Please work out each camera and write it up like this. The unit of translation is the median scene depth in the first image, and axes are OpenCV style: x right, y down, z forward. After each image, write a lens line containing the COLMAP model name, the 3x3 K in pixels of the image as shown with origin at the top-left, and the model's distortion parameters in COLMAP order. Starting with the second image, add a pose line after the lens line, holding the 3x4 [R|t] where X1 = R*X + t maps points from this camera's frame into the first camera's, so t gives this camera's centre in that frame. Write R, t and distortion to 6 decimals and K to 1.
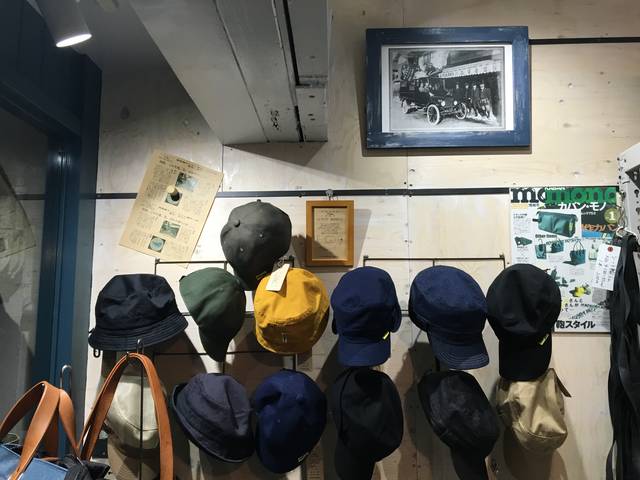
lens RADIAL K [[545.1, 0, 320.0], [0, 545.1, 240.0], [0, 0, 1]] dist [0.027548, -0.005475]
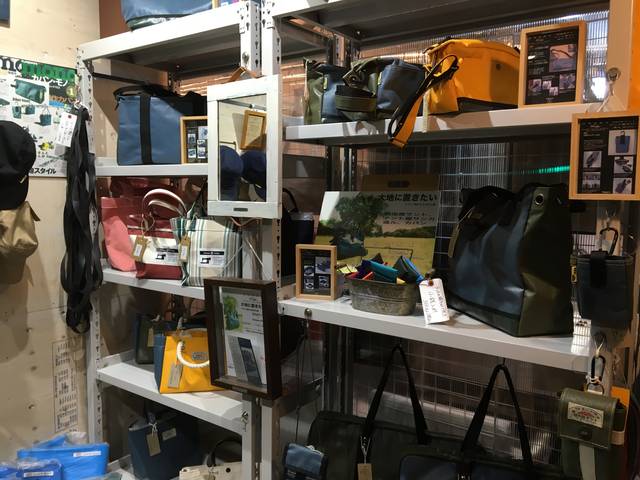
lens RADIAL K [[545.1, 0, 320.0], [0, 545.1, 240.0], [0, 0, 1]] dist [0.027548, -0.005475]
pose [[0.576561, -0.071815, 0.813892, -0.245004], [-0.131369, 0.975022, 0.179095, -0.010412], [-0.806424, -0.210179, 0.552725, -0.322217]]
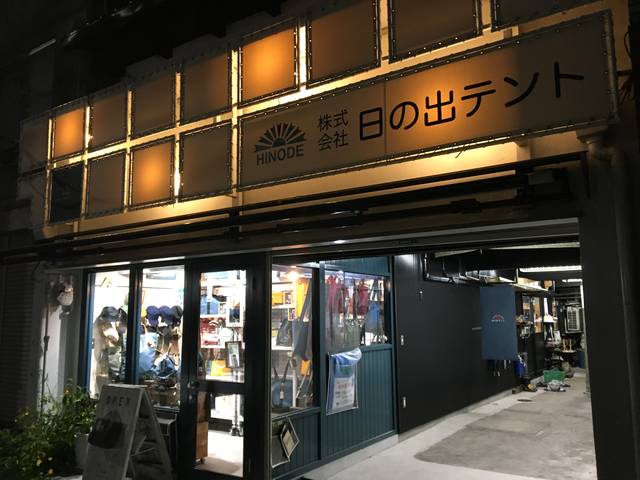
lens RADIAL K [[545.1, 0, 320.0], [0, 545.1, 240.0], [0, 0, 1]] dist [0.027548, -0.005475]
pose [[0.557086, 0.104129, 0.823901, -2.385352], [-0.111444, 0.992508, -0.050085, -0.336286], [-0.822943, -0.063917, 0.564517, -2.258432]]
